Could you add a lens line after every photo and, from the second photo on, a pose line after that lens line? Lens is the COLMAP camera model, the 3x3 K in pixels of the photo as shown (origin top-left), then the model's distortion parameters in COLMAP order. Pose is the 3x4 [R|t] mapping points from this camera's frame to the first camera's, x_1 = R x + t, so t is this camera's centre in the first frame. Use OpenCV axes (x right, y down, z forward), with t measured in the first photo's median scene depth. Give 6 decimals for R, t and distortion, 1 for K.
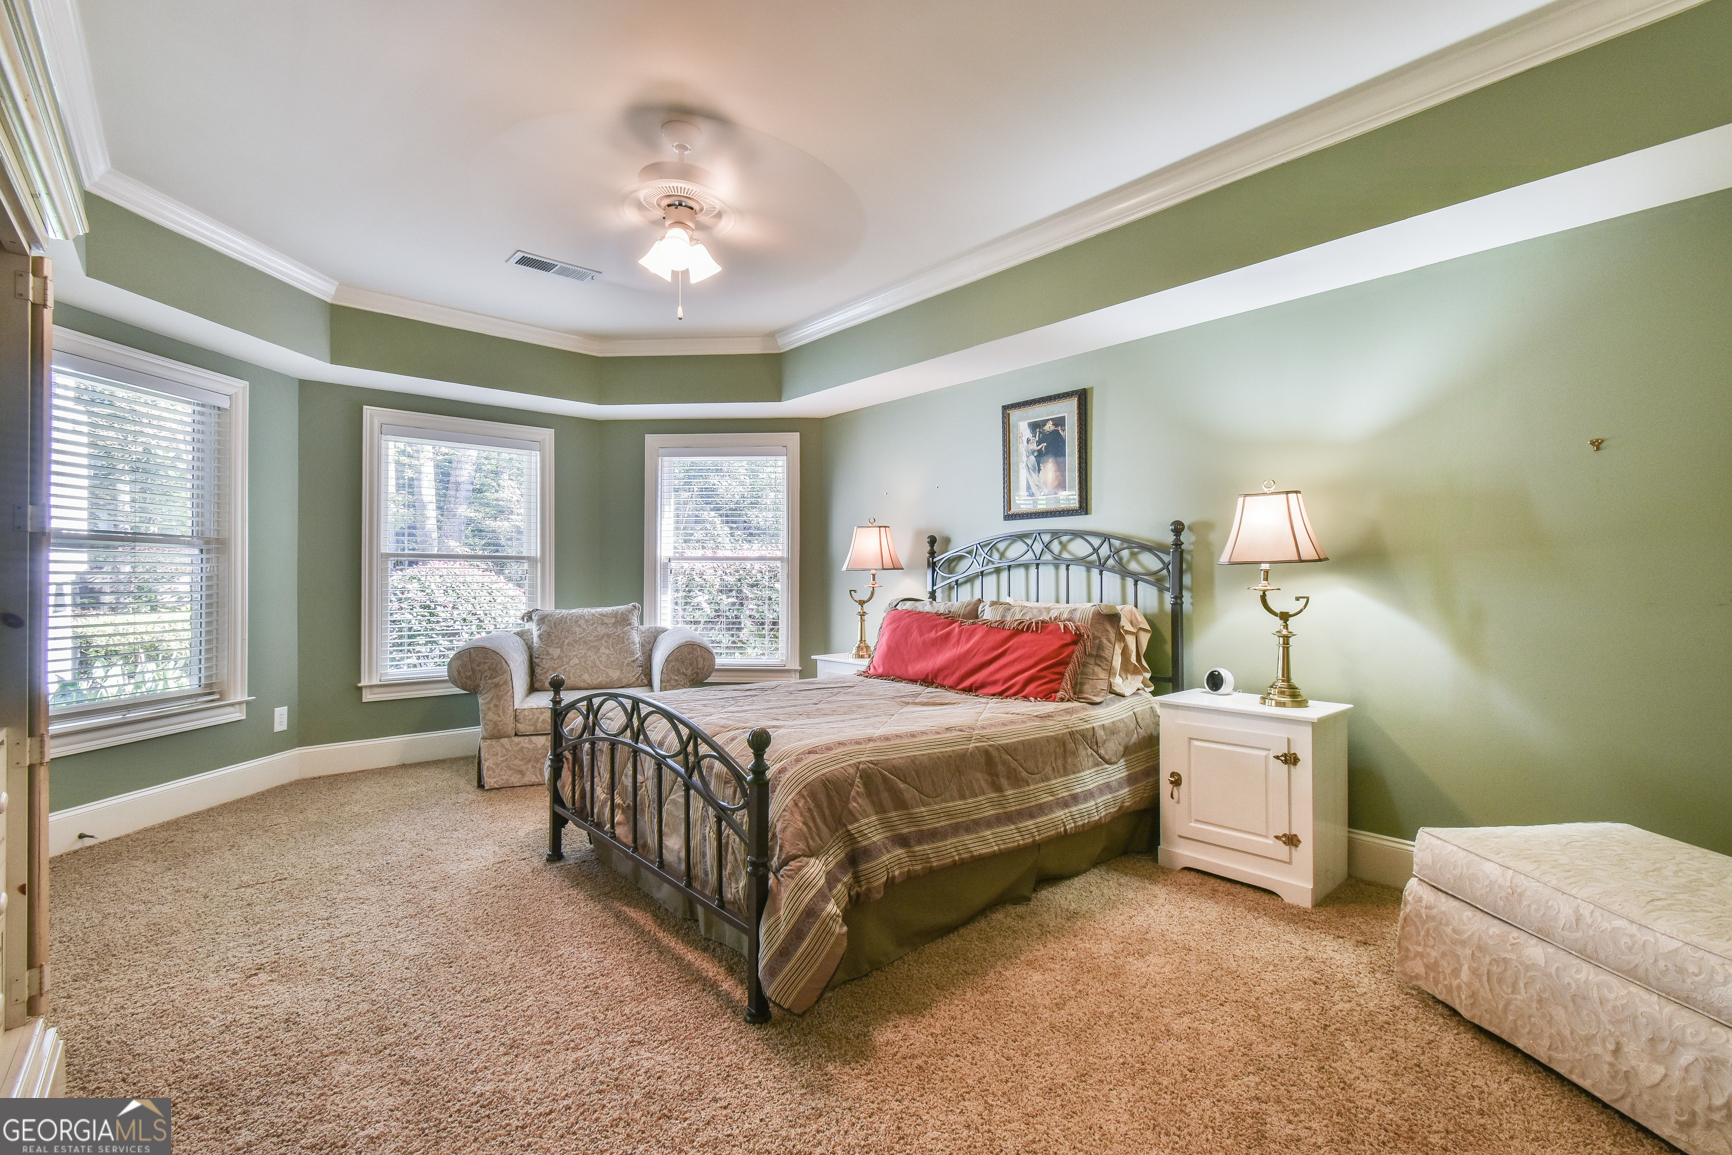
lens RADIAL K [[759.1, 0, 877.2], [0, 759.1, 589.0], [0, 0, 1]] dist [-0.002725, -0.004593]
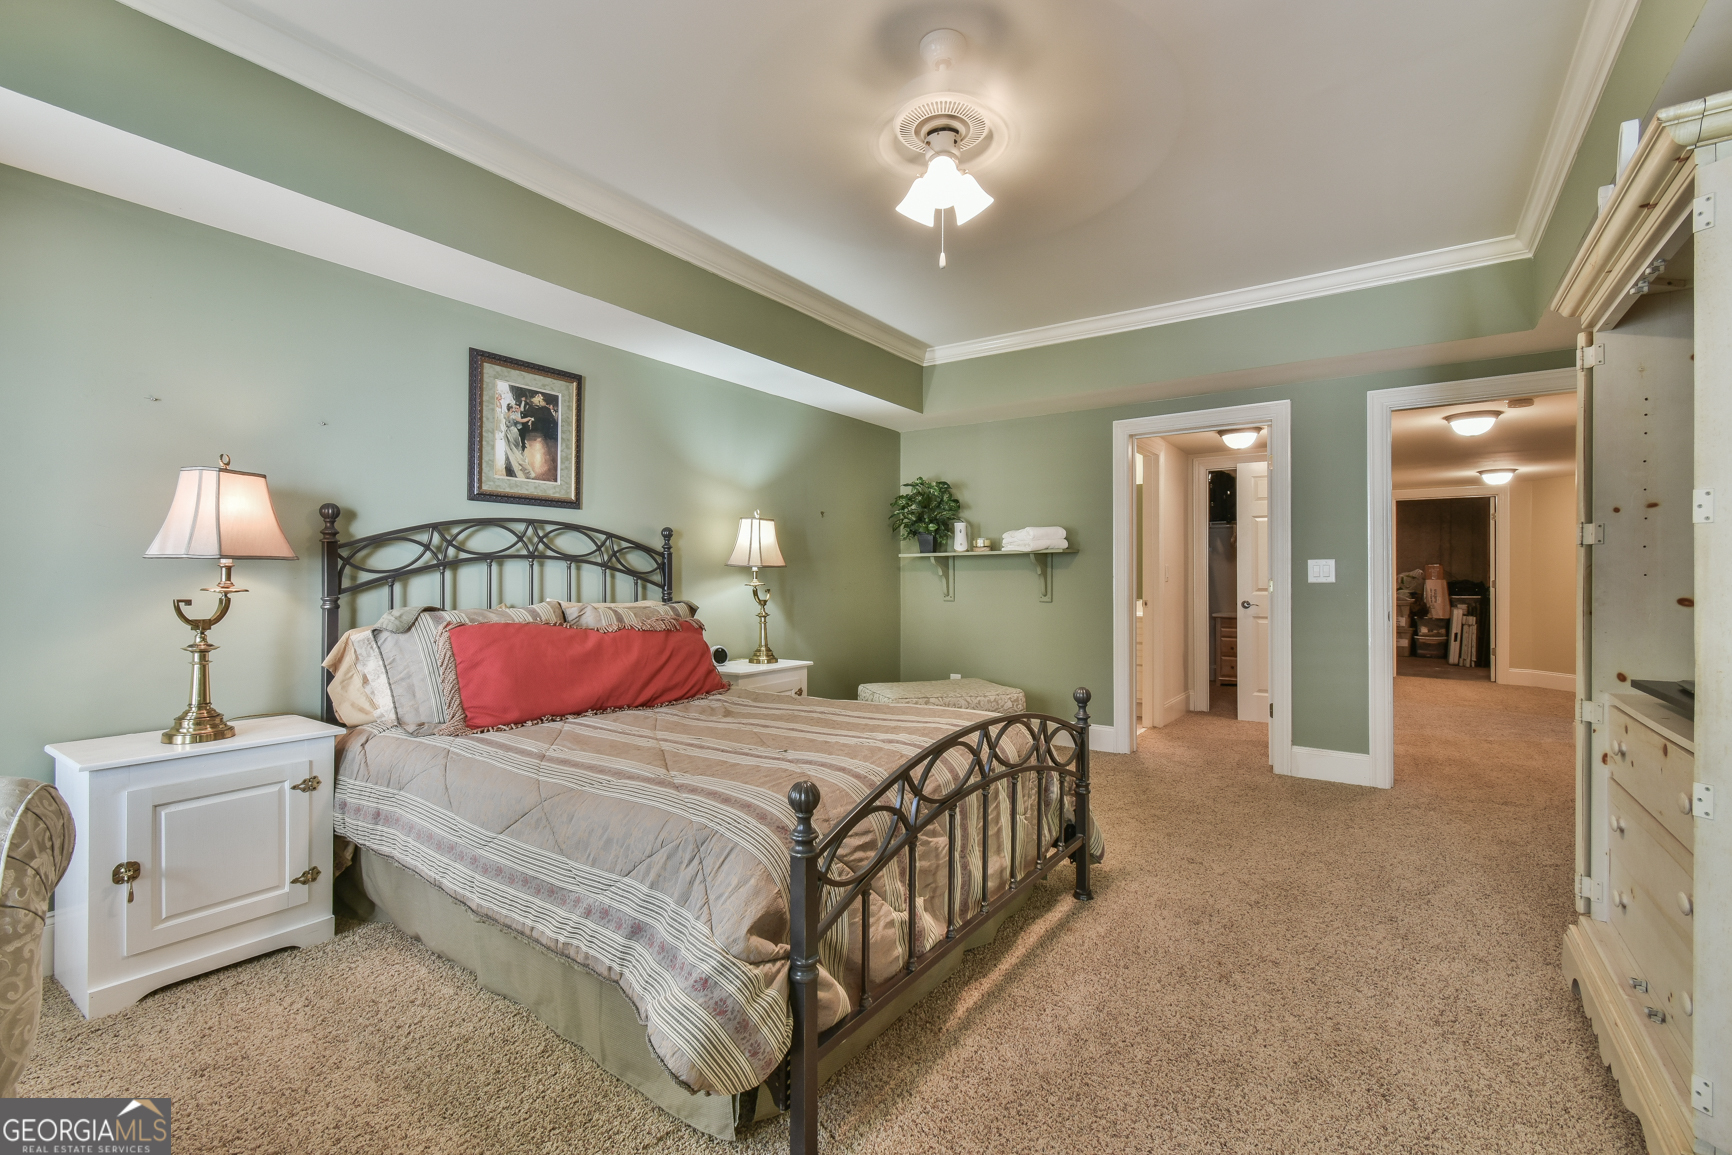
lens RADIAL K [[759.1, 0, 876.4], [0, 759.1, 567.3], [0, 0, 1]] dist [-0.002725, -0.004593]
pose [[-0.226279, 0.017587, 0.973904, -0.683584], [0.016640, 0.999761, -0.014188, -0.005894], [-0.973920, 0.012995, -0.226518, 0.808877]]
